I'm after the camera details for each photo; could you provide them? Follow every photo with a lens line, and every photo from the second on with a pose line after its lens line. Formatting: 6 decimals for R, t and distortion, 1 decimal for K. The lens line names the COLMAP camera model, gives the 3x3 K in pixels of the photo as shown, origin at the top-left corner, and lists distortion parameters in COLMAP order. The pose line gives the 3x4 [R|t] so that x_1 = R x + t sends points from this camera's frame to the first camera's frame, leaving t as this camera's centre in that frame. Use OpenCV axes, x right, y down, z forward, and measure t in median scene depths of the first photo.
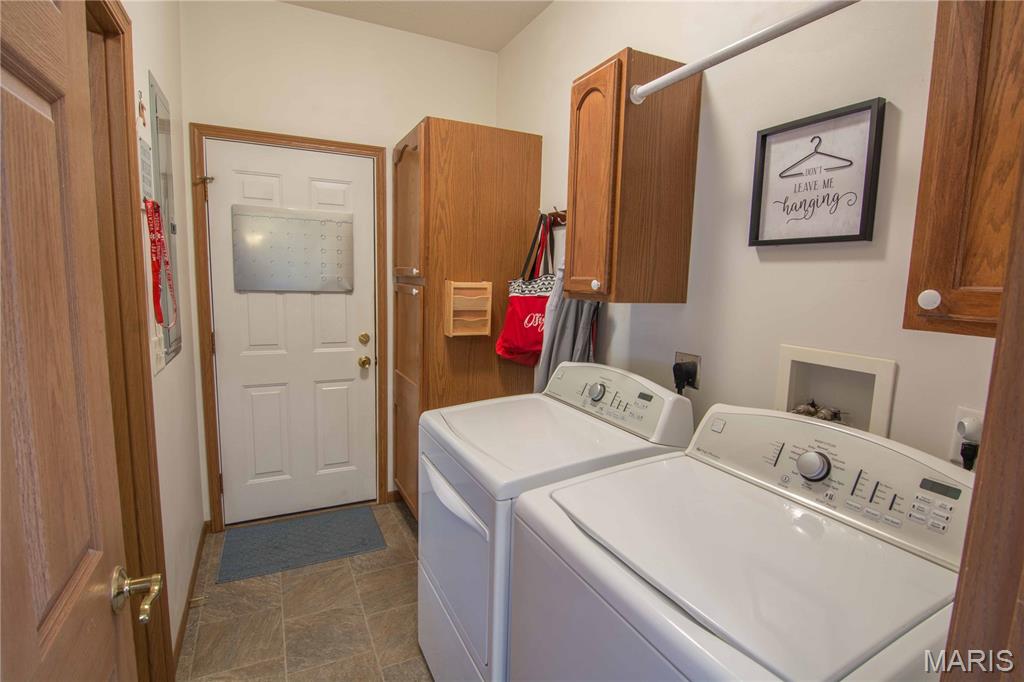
lens RADIAL K [[494.3, 0, 510.0], [0, 494.3, 339.6], [0, 0, 1]] dist [0.000781, 0.000013]
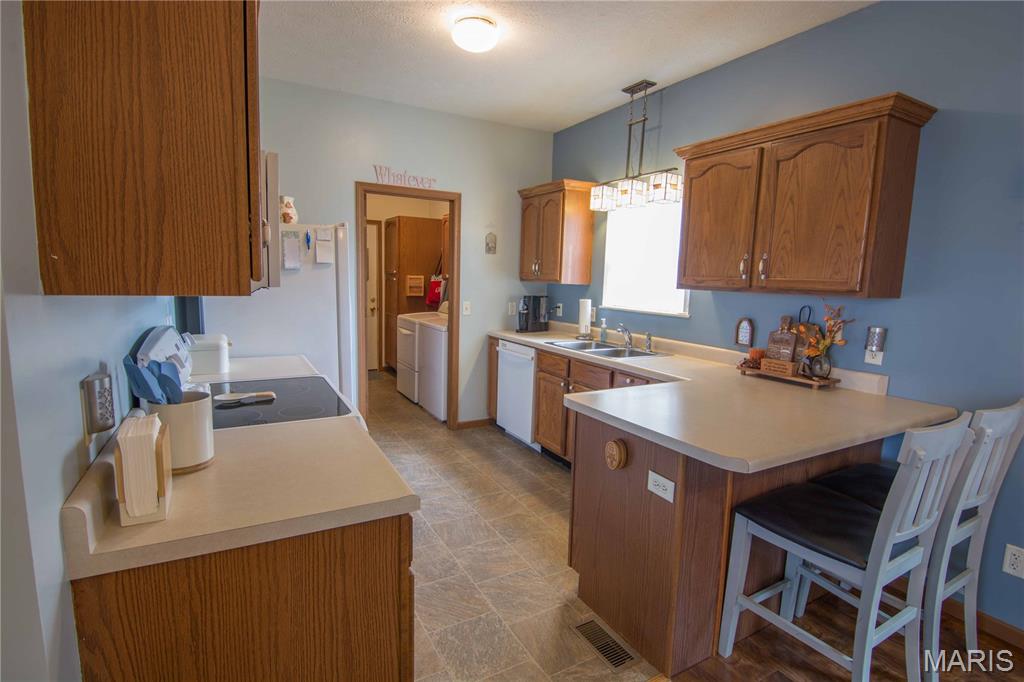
lens RADIAL K [[494.3, 0, 514.4], [0, 494.3, 339.3], [0, 0, 1]] dist [0.000781, 0.000013]
pose [[0.998042, -0.004253, 0.062408, 0.278364], [0.003374, 0.999894, 0.014194, 0.186944], [-0.062462, -0.013956, 0.997950, -1.670843]]
